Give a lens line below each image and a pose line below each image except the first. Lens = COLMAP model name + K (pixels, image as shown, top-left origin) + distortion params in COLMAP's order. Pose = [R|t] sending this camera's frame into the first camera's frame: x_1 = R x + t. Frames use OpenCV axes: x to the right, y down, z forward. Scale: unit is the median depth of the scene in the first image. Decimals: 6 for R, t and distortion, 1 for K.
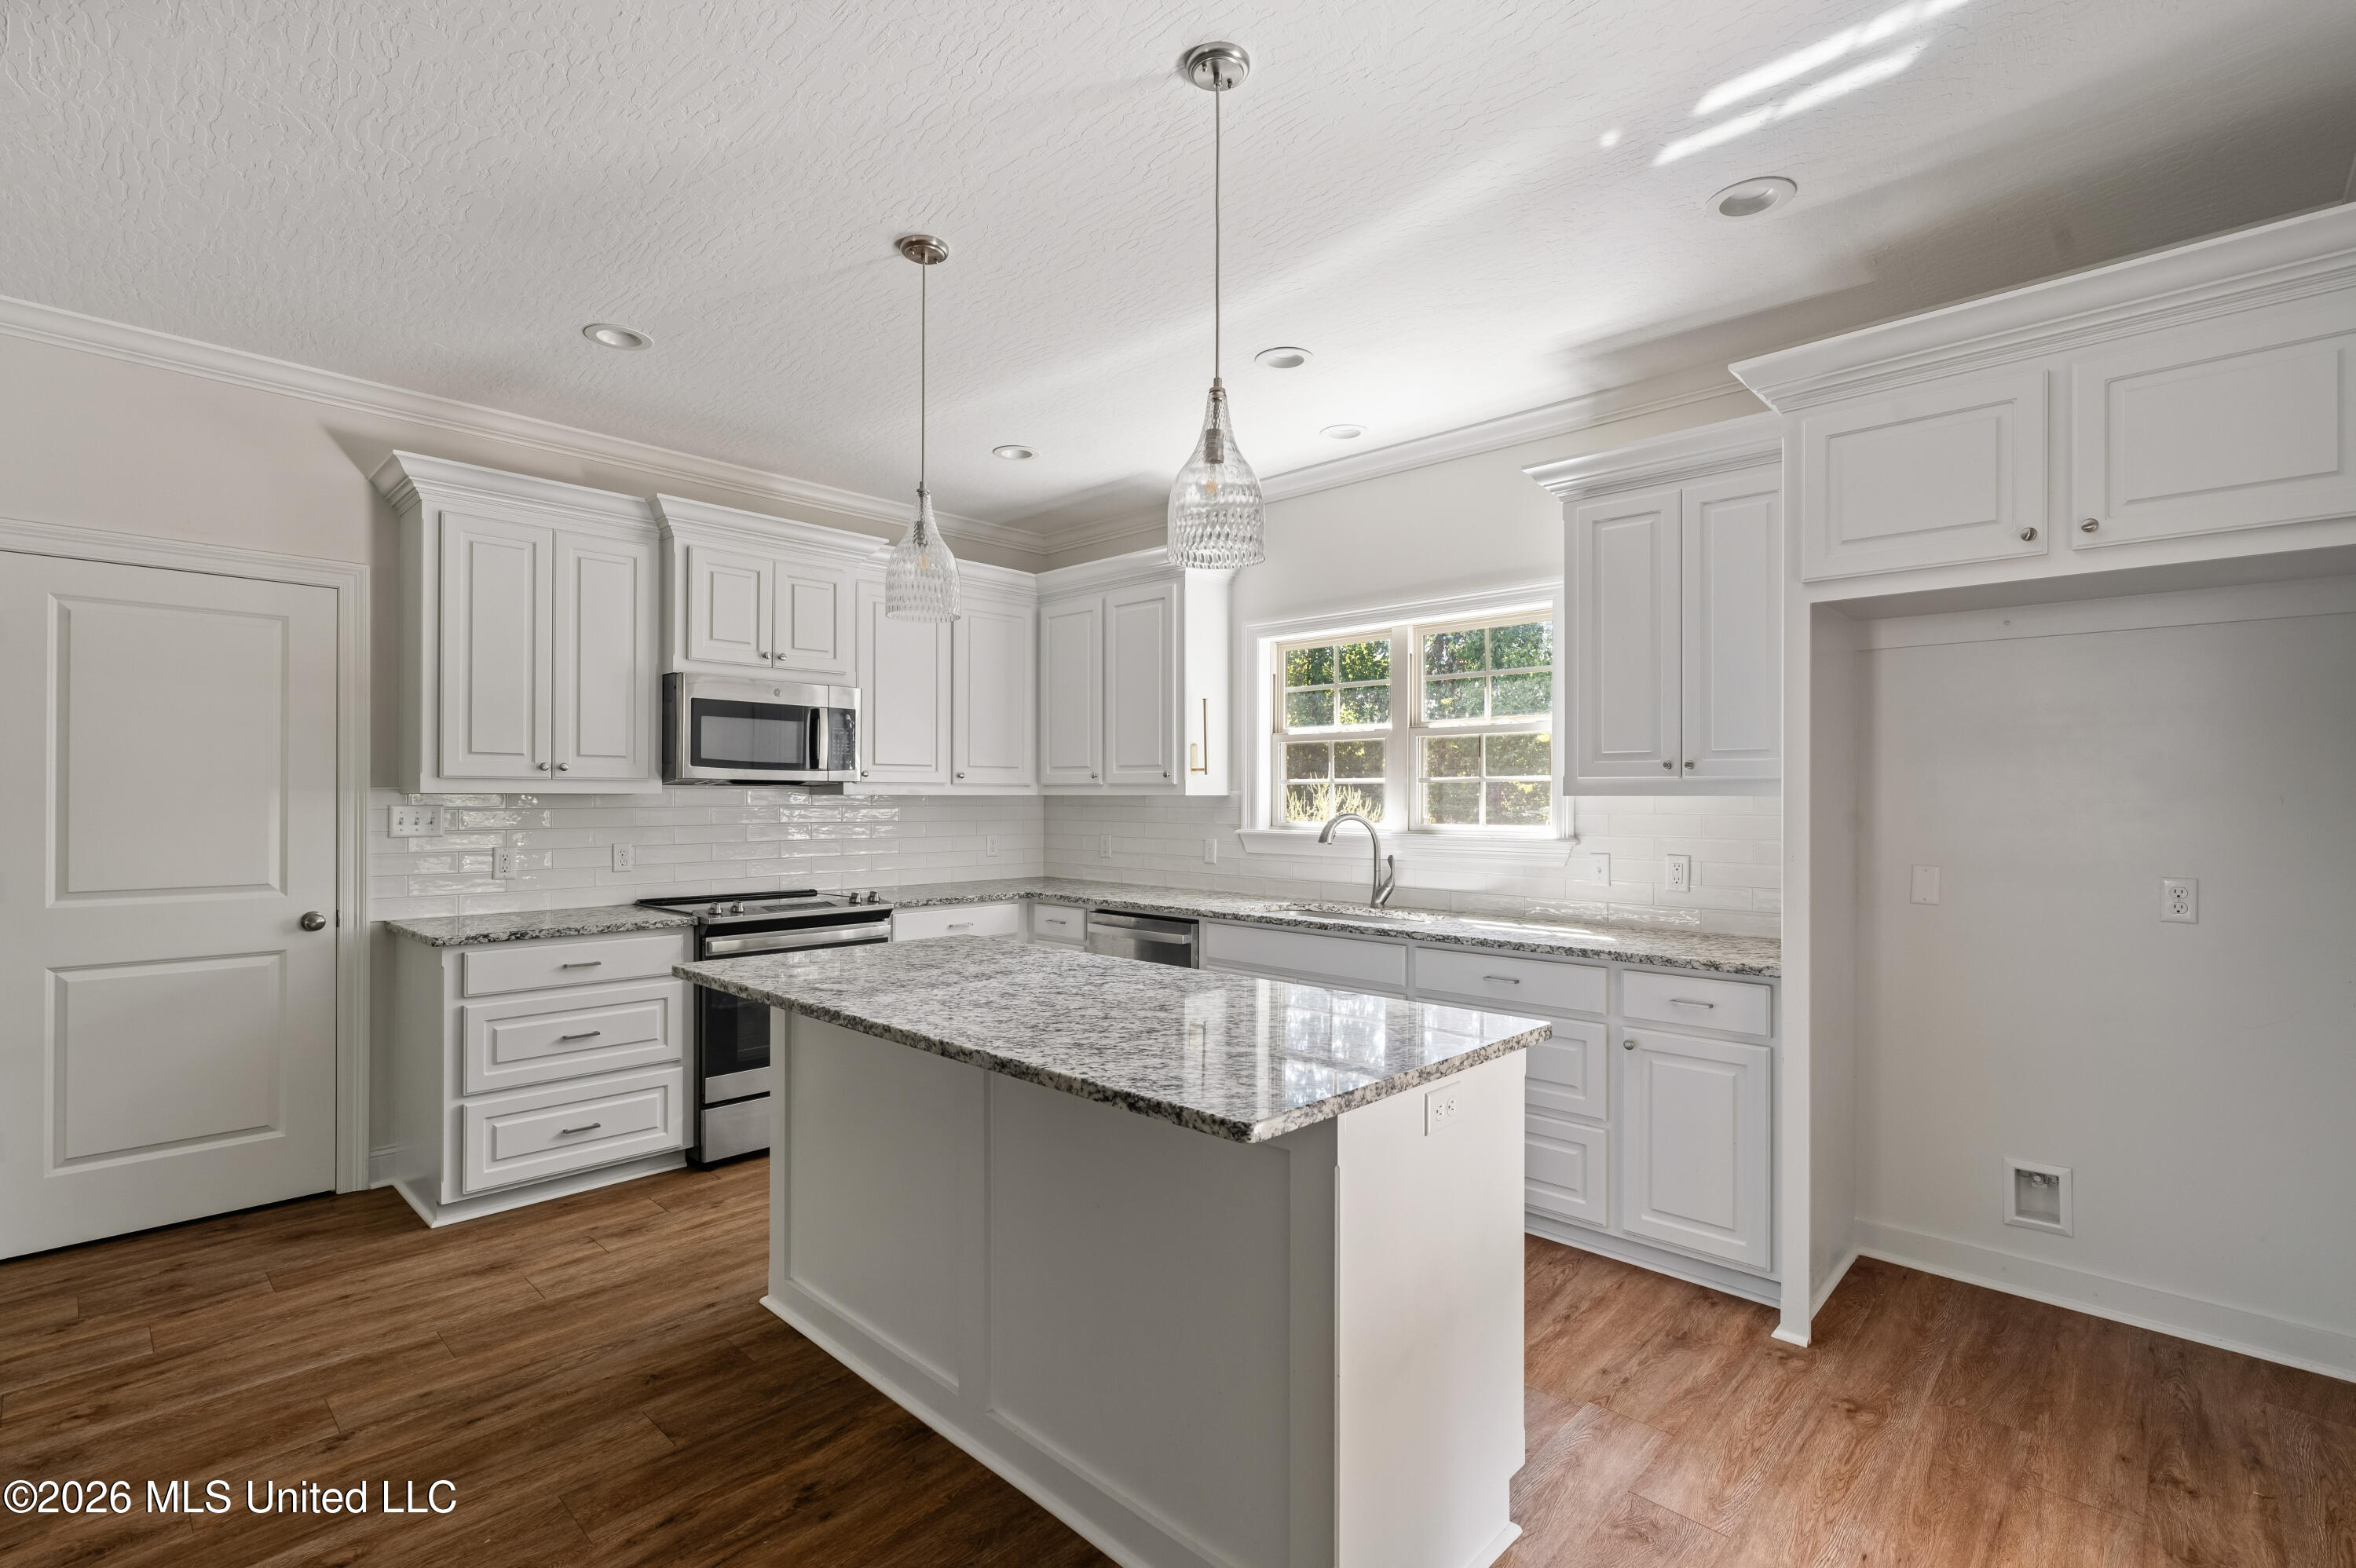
lens RADIAL K [[1068.4, 0, 1188.2], [0, 1068.4, 793.0], [0, 0, 1]] dist [-0.001567, 0.000161]
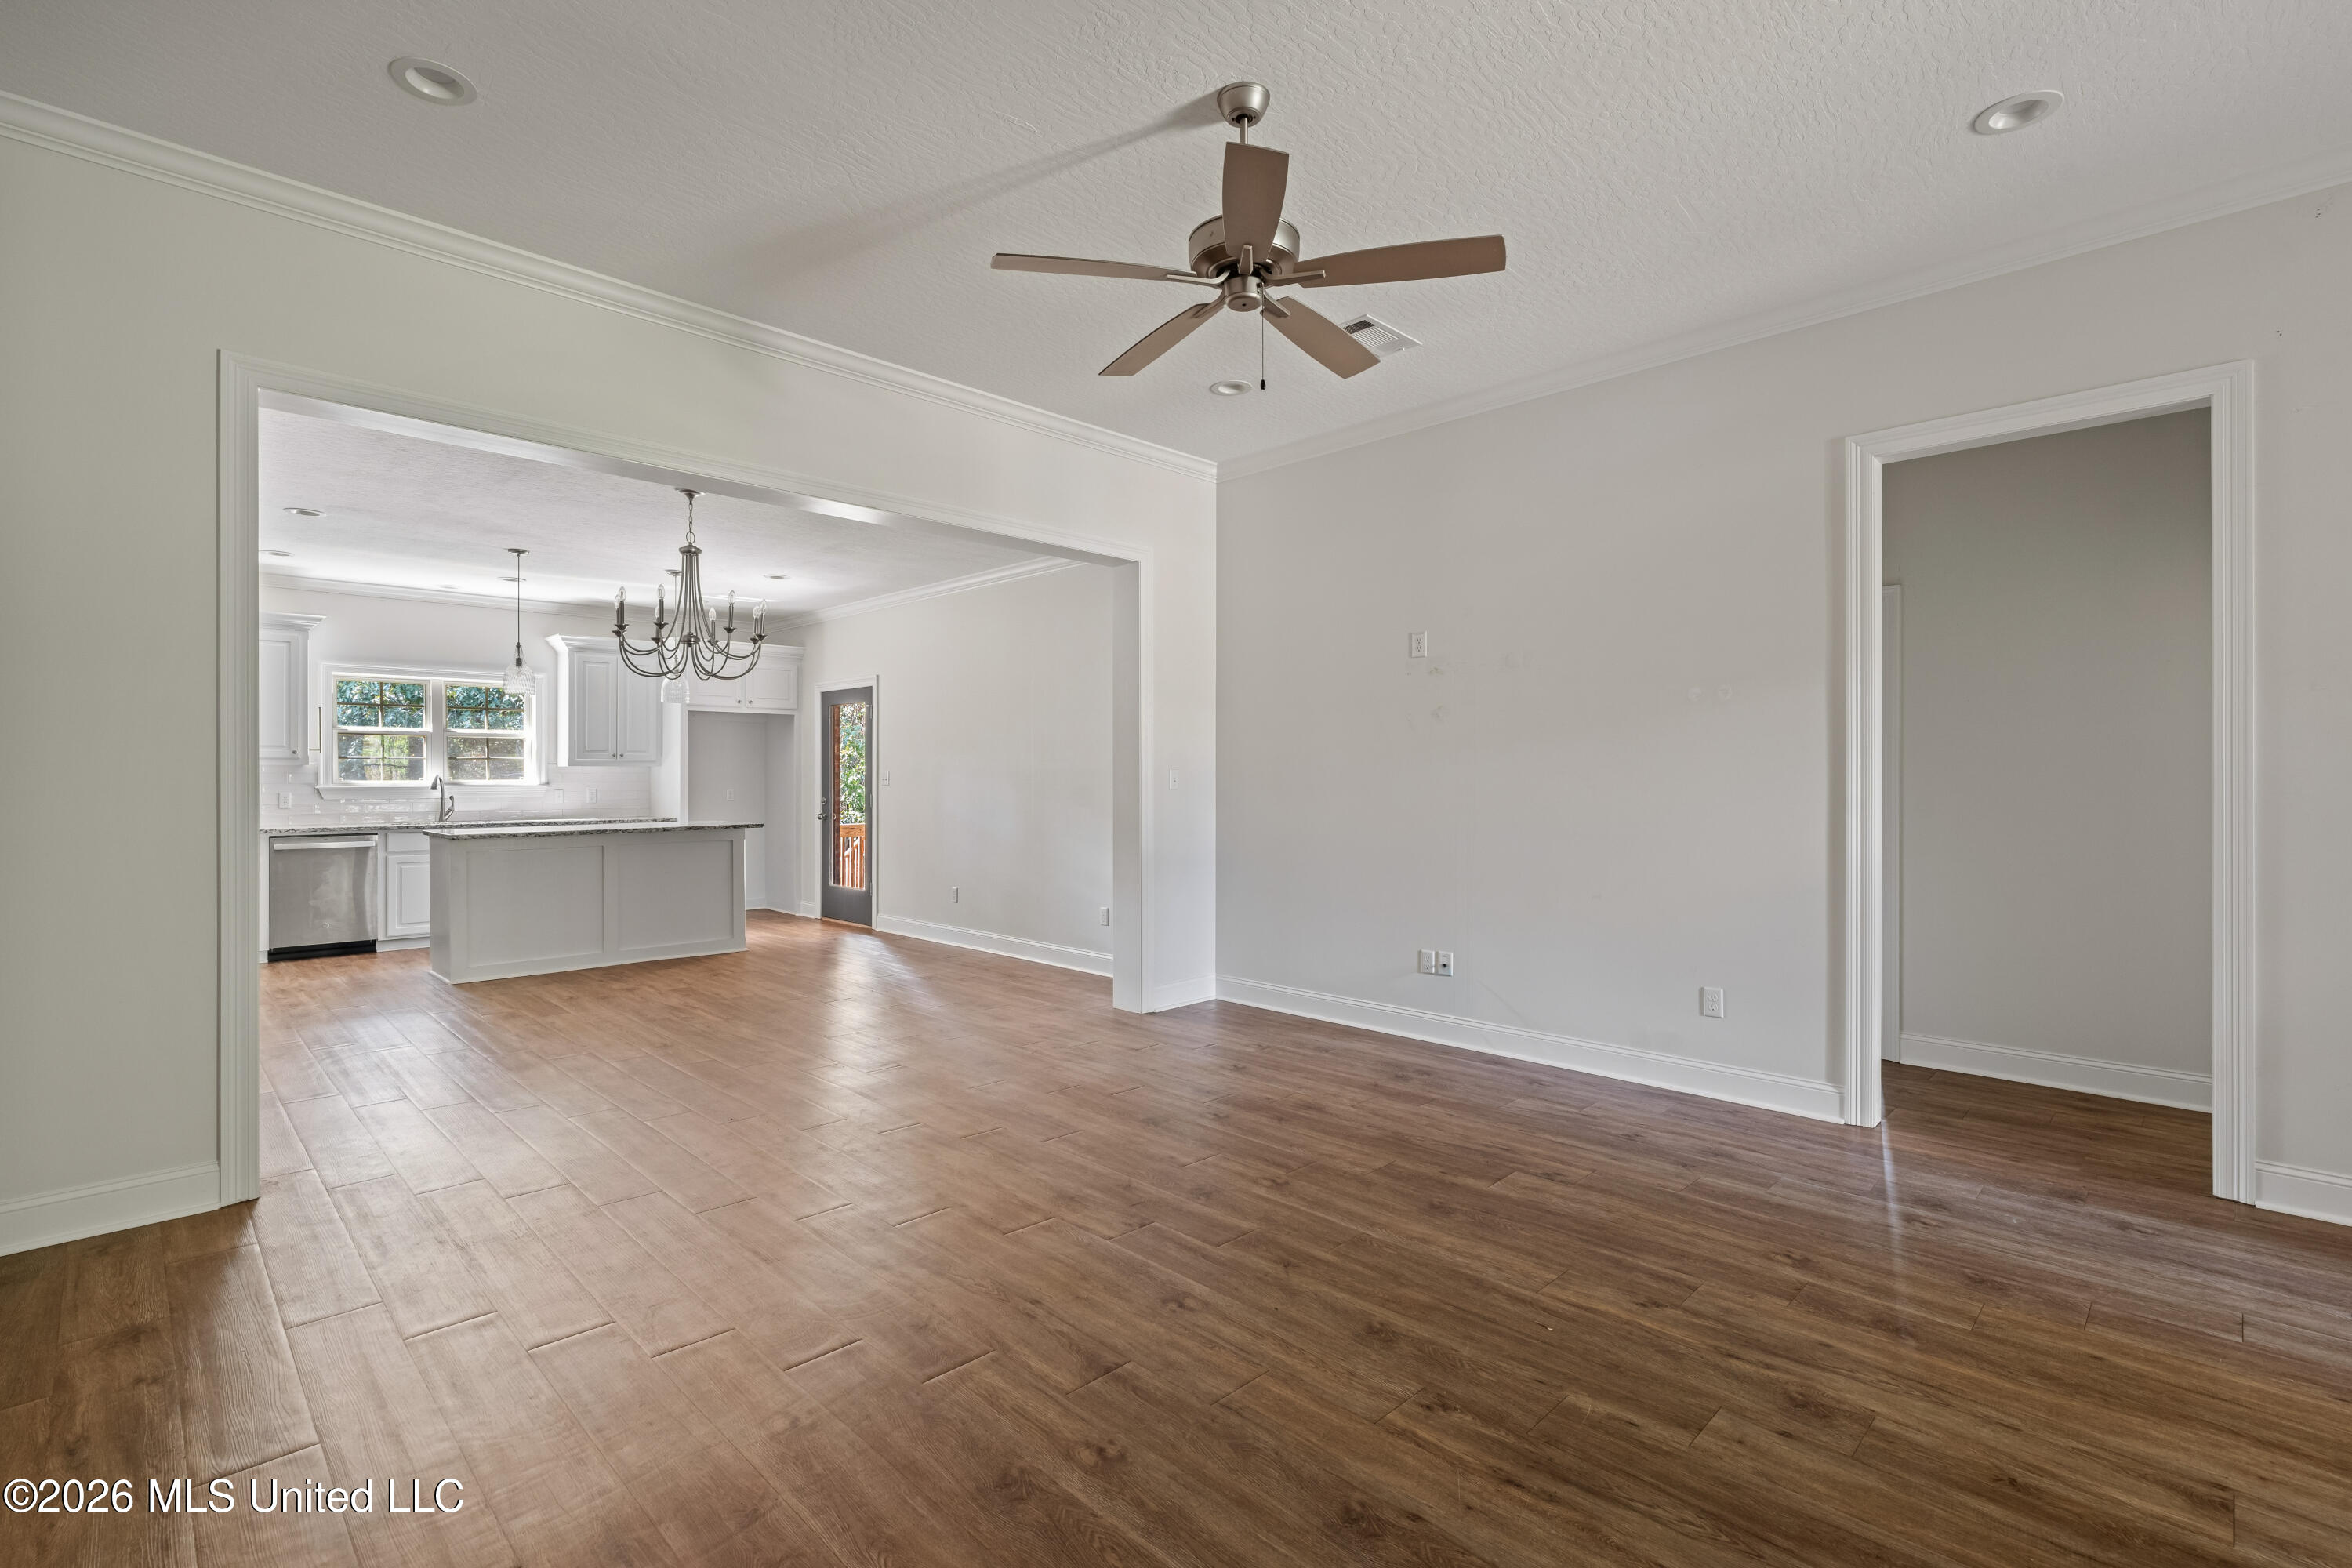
lens RADIAL K [[1075.9, 0, 1150.8], [0, 1075.9, 777.5], [0, 0, 1]] dist [0.000327, 0.000735]
pose [[0.052956, -0.003375, 0.998591, -1.768461], [-0.001698, 0.999993, 0.003470, 0.015554], [-0.998595, -0.001879, 0.052949, -0.424946]]
